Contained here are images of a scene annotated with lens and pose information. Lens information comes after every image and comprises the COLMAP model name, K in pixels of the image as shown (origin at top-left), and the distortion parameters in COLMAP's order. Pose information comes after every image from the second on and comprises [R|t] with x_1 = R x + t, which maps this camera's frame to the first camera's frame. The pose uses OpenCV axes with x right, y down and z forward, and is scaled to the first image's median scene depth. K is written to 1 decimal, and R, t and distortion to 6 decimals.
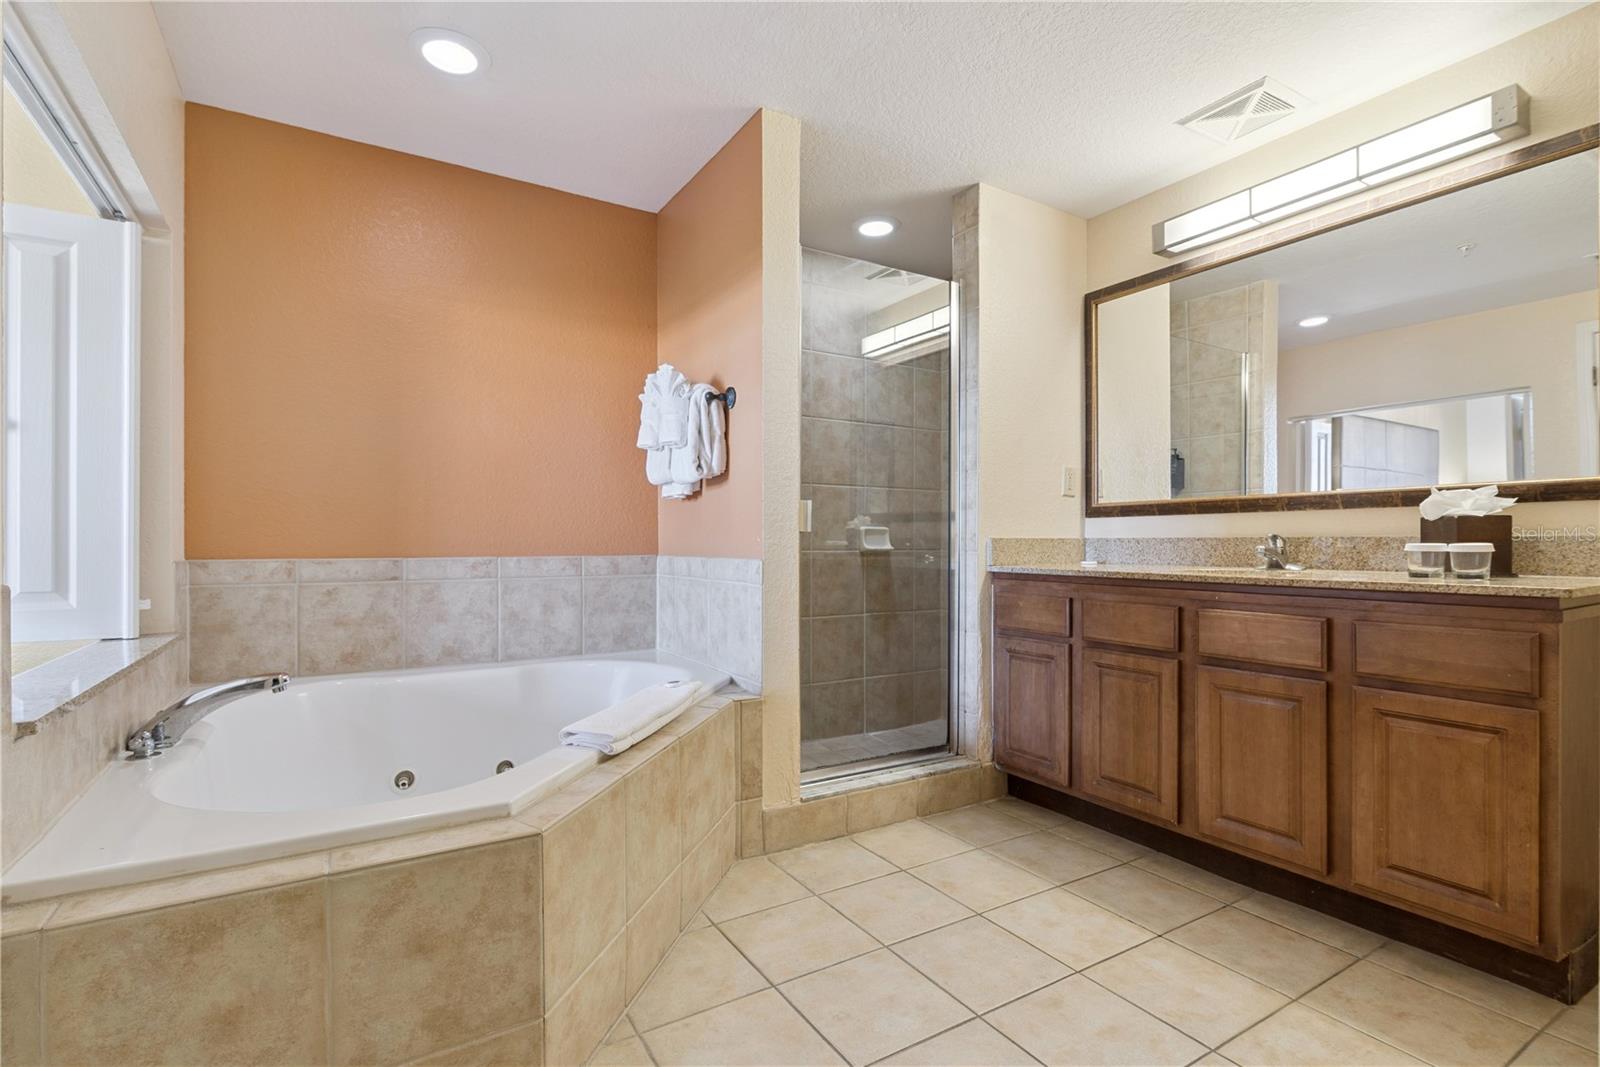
lens RADIAL K [[758.3, 0, 788.5], [0, 758.3, 542.2], [0, 0, 1]] dist [0.000145, -0.002365]
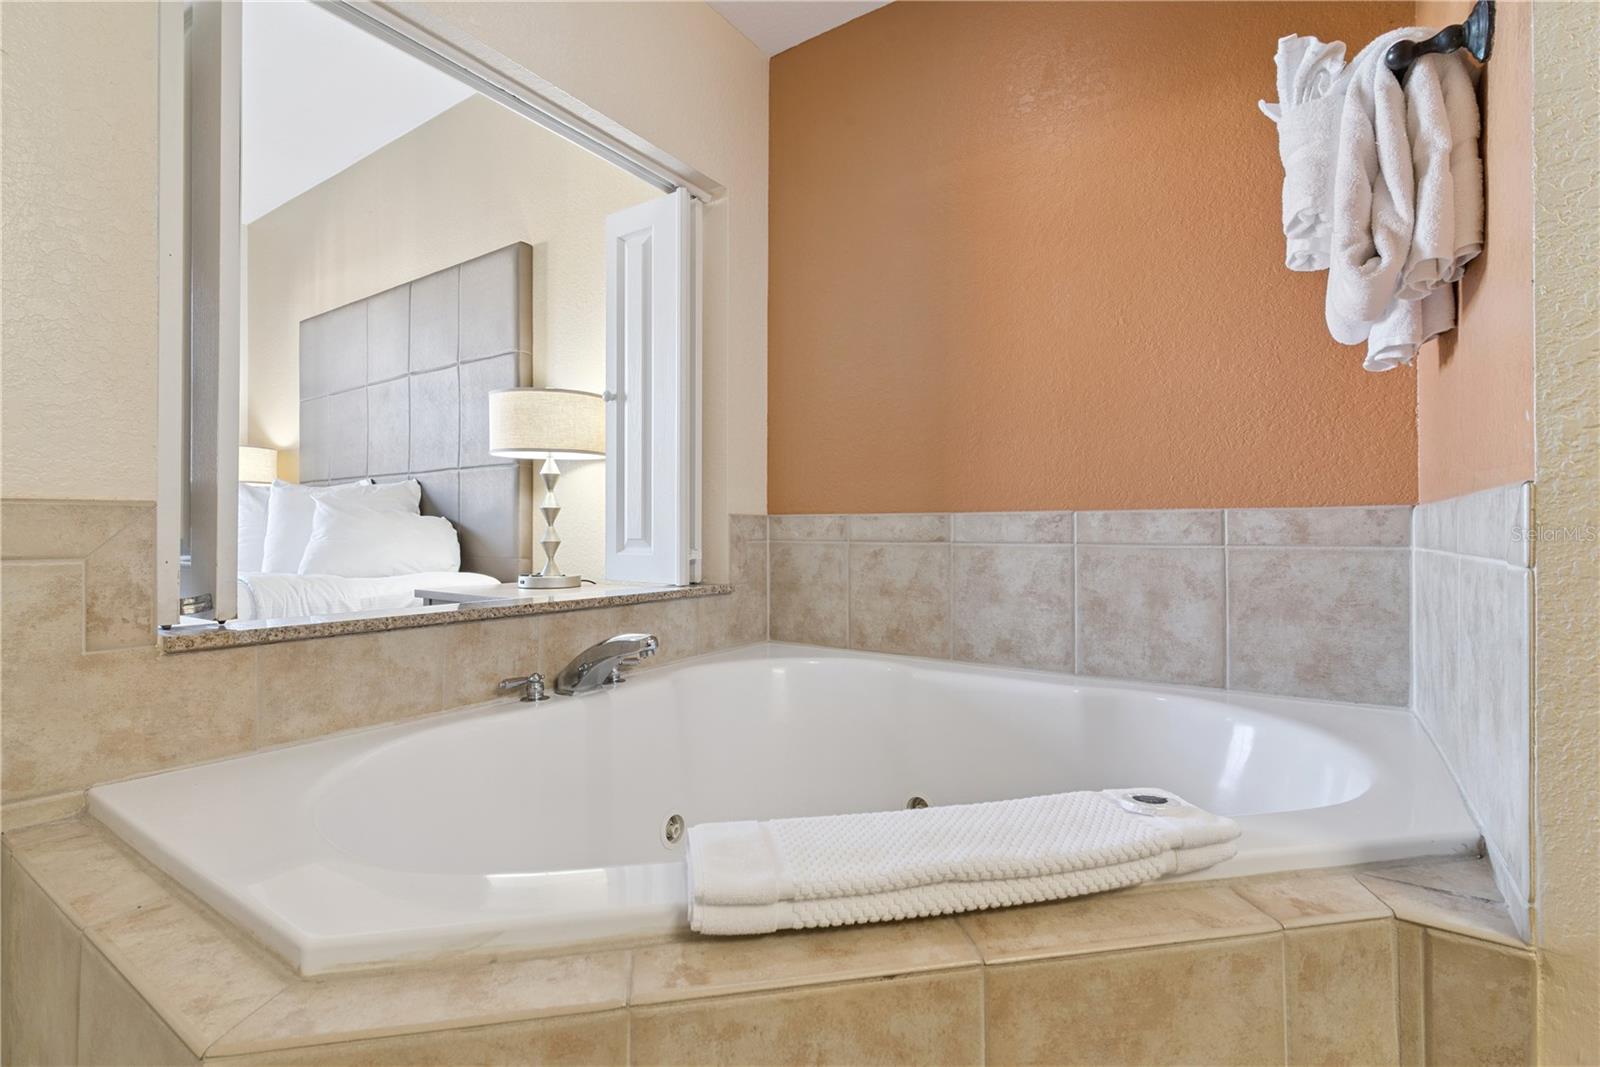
lens RADIAL K [[739.7, 0, 798.8], [0, 739.7, 526.0], [0, 0, 1]] dist [0.007210, -0.001634]
pose [[0.407763, -0.004111, -0.913079, 0.106159], [-0.001317, 0.999986, -0.005090, 0.039253], [0.913087, 0.003279, 0.407752, 0.583156]]
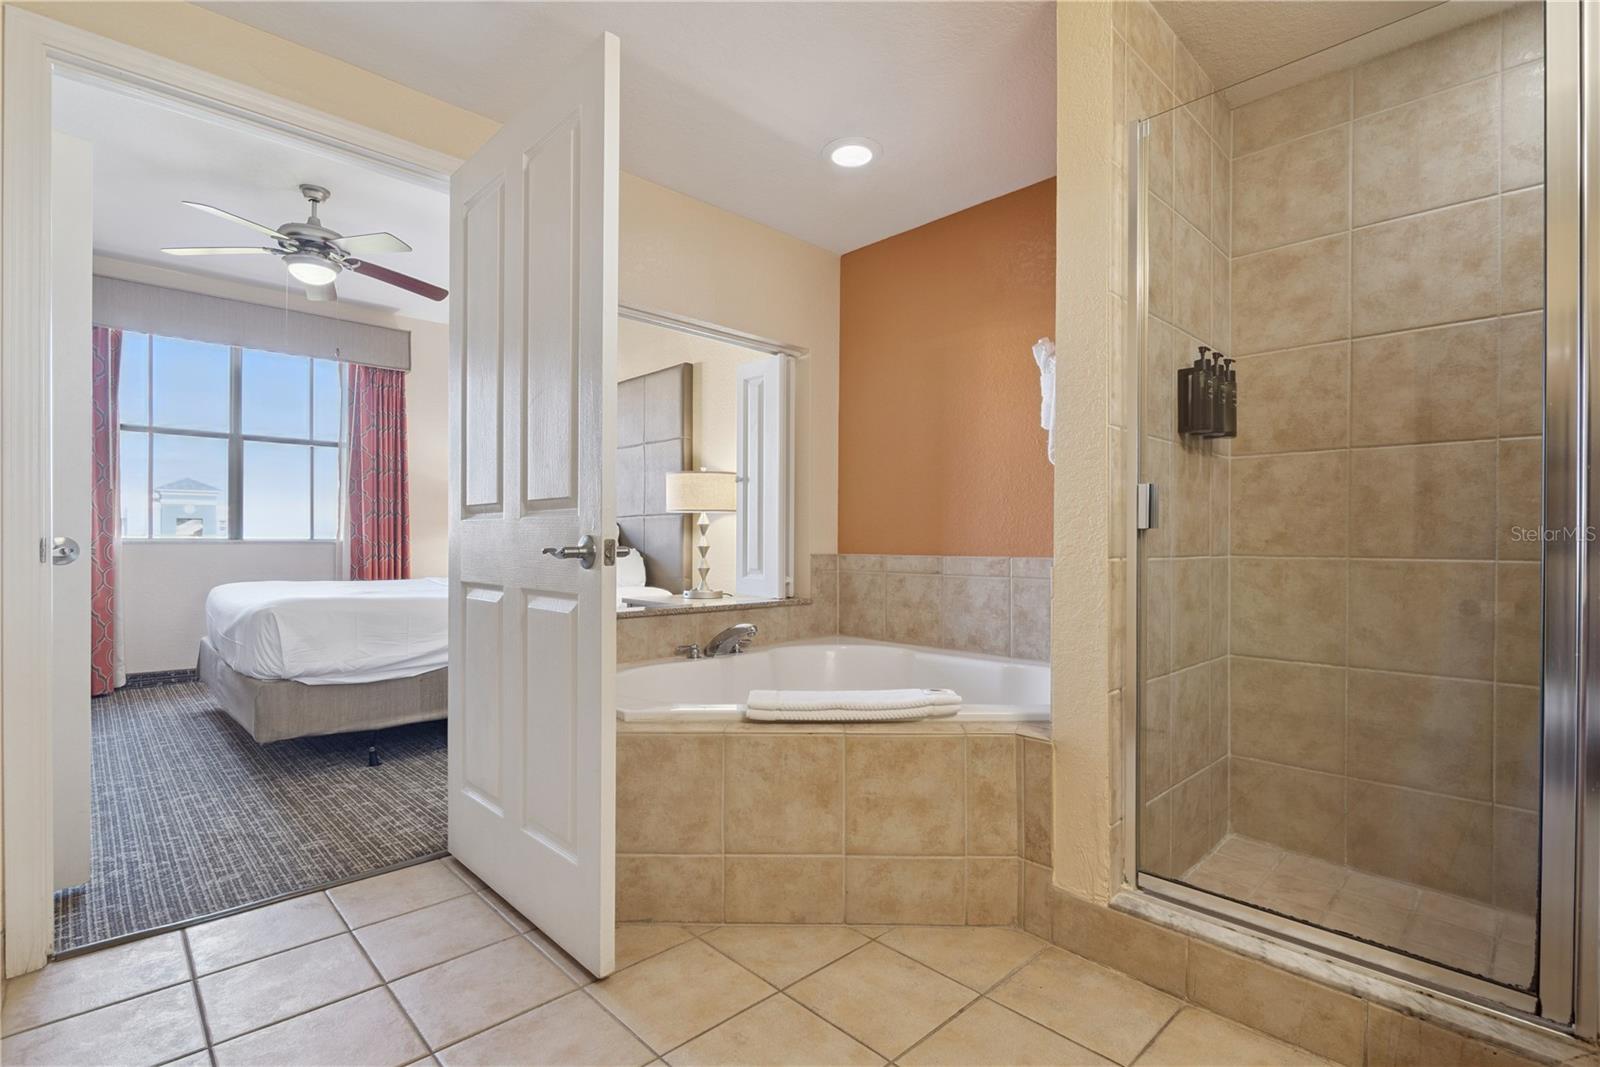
lens RADIAL K [[758.3, 0, 795.3], [0, 758.3, 541.1], [0, 0, 1]] dist [0.000145, -0.002365]
pose [[0.210847, 0.001086, -0.977518, 0.634808], [-0.004627, 0.999989, 0.000113, -0.001503], [0.977508, 0.004499, 0.210850, 0.538689]]
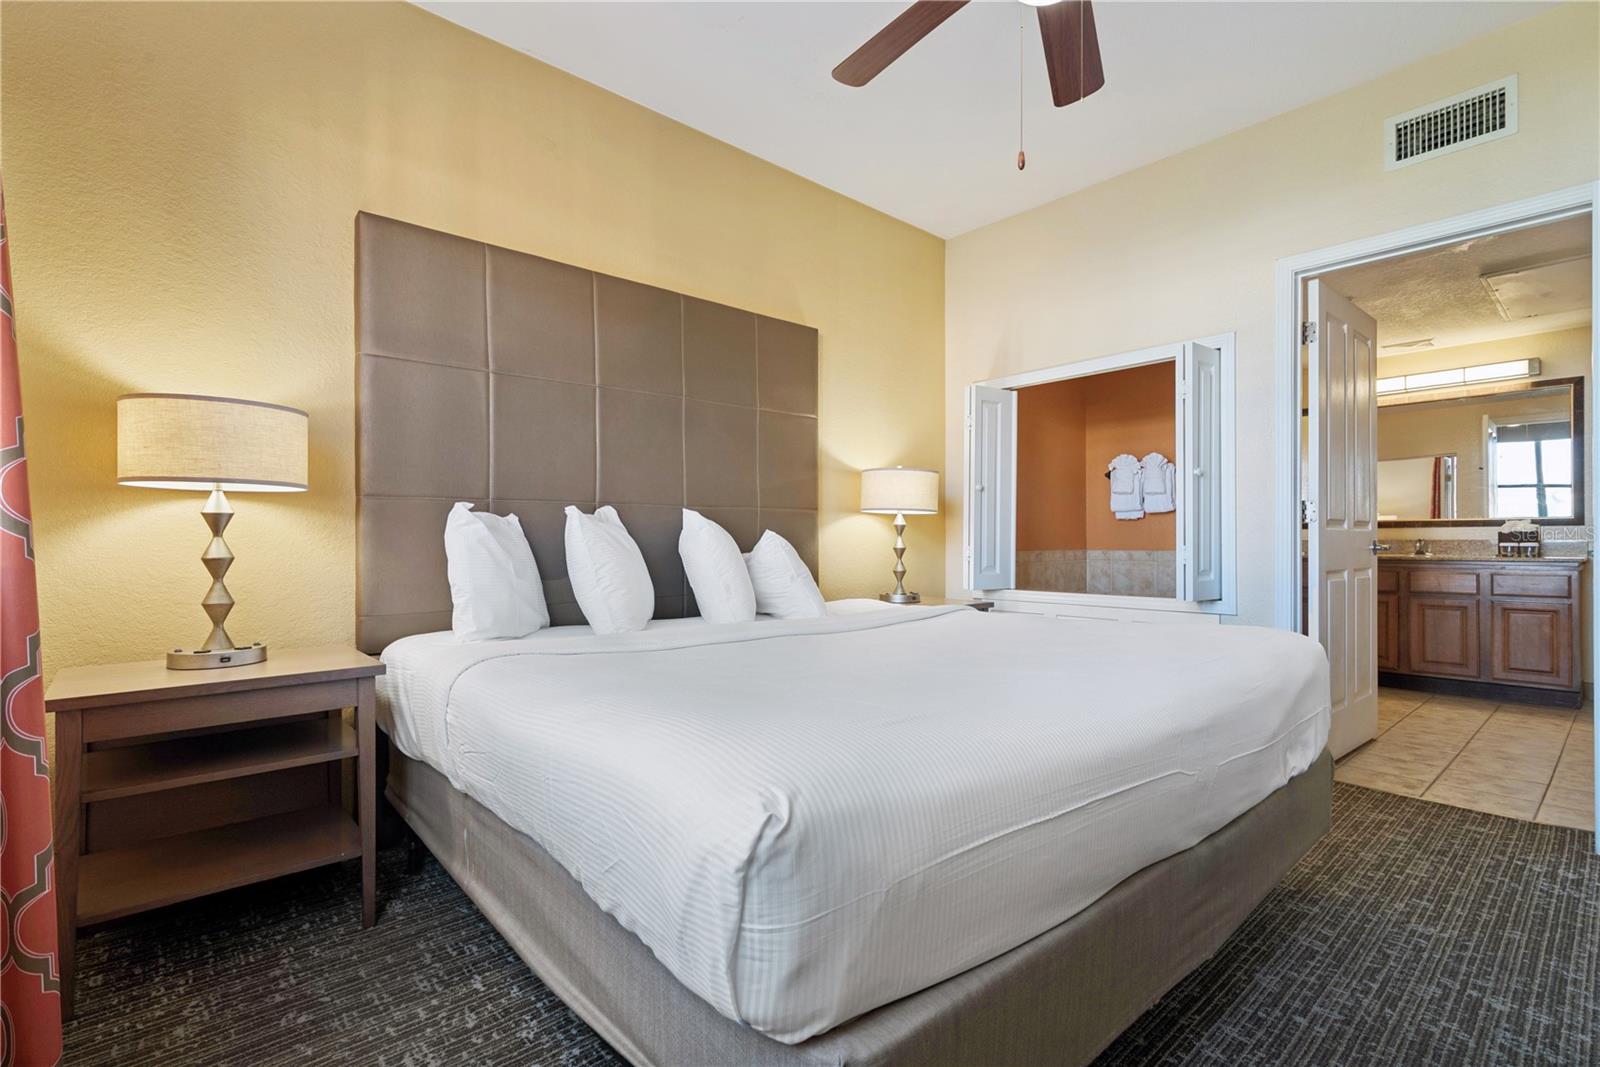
lens RADIAL K [[739.7, 0, 794.8], [0, 739.7, 542.0], [0, 0, 1]] dist [0.007210, -0.001634]
pose [[0.984019, -0.000462, 0.178062, -1.429861], [0.000710, 0.999999, -0.001329, 0.000251], [-0.178061, 0.001434, 0.984018, -0.735954]]
